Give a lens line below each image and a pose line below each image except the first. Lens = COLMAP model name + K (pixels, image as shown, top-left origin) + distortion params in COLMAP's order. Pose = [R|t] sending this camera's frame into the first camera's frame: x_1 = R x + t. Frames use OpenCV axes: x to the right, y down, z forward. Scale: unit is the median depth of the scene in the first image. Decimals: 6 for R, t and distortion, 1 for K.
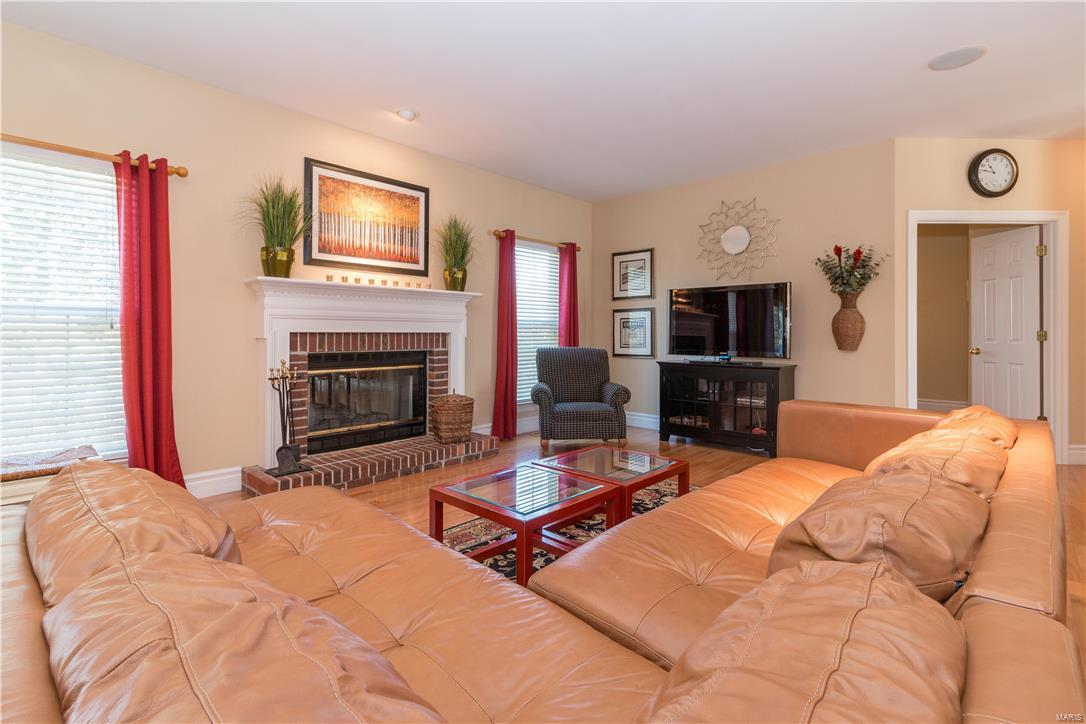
lens RADIAL K [[501.7, 0, 541.1], [0, 501.7, 335.8], [0, 0, 1]] dist [0.002021, 0.000306]
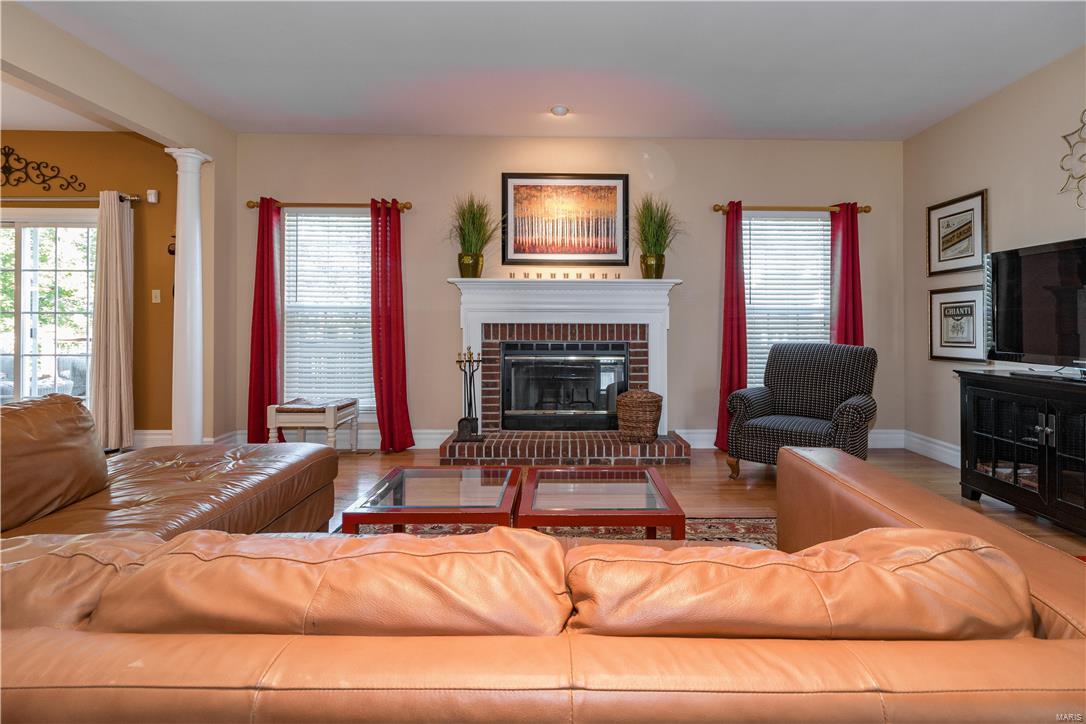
lens RADIAL K [[510.2, 0, 587.7], [0, 510.2, 323.8], [0, 0, 1]] dist [0.003395, 0.000933]
pose [[0.706615, -0.000585, -0.707598, 0.430255], [-0.005523, 0.999965, -0.006341, 0.000284], [0.707576, 0.008389, 0.706587, 0.263079]]
